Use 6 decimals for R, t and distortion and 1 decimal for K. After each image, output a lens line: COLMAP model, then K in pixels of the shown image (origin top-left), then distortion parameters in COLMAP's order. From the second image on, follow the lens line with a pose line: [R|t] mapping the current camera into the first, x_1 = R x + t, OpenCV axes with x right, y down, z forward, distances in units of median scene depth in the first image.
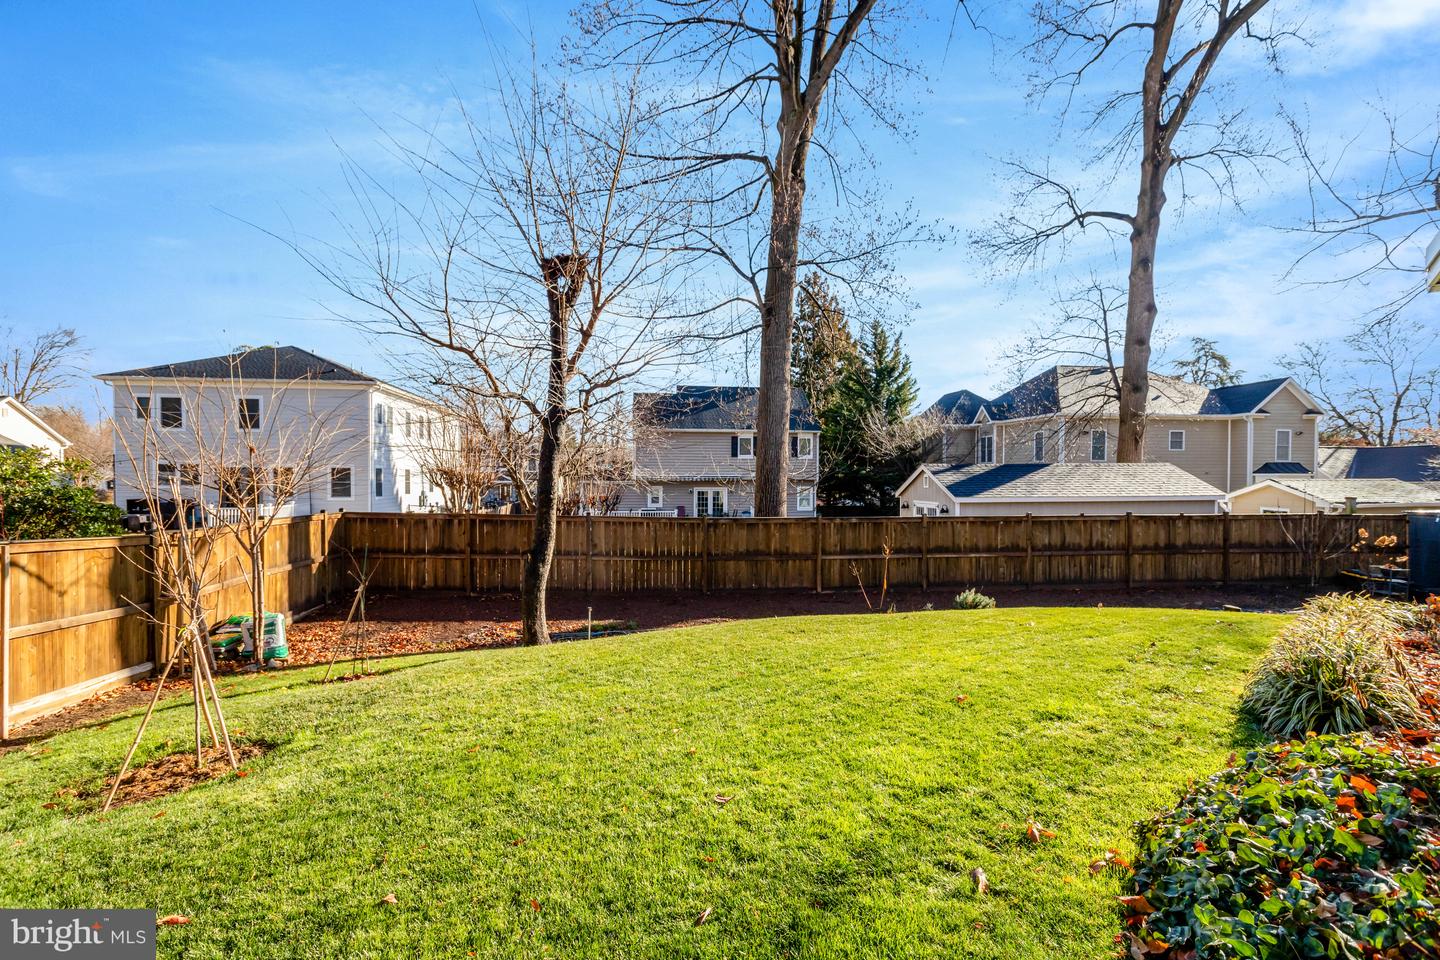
lens RADIAL K [[688.5, 0, 720.9], [0, 688.5, 493.3], [0, 0, 1]] dist [-0.009347, 0.002214]
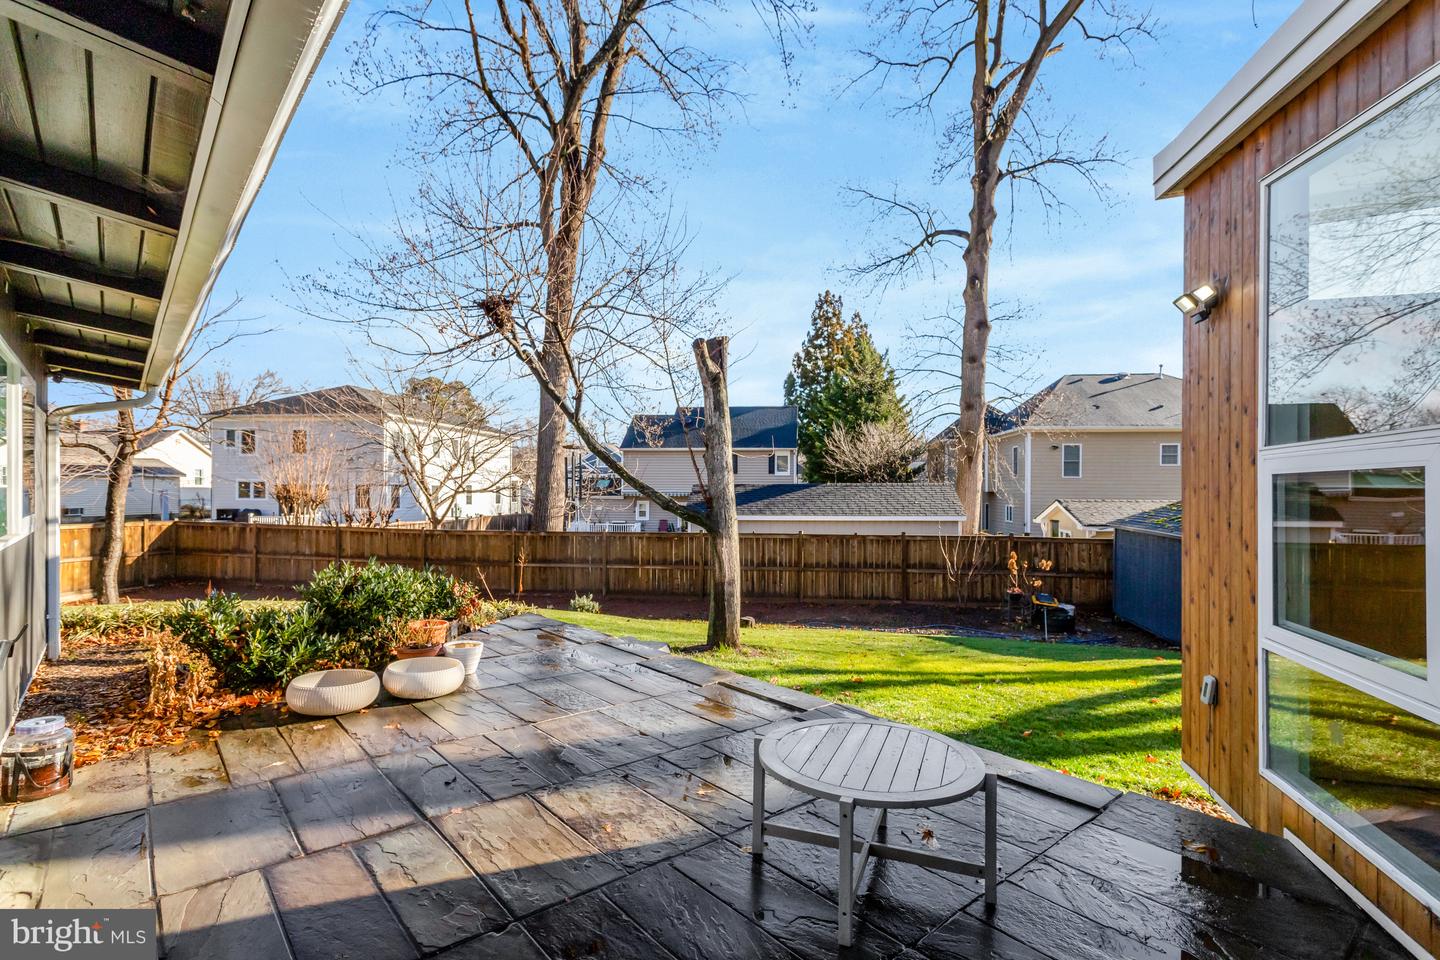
lens RADIAL K [[688.5, 0, 721.0], [0, 688.5, 485.1], [0, 0, 1]] dist [-0.009347, 0.002214]
pose [[0.969613, 0.000245, -0.244643, 0.731663], [-0.007708, 0.999534, -0.029548, -0.010836], [0.244522, 0.030535, 0.969163, -0.060435]]
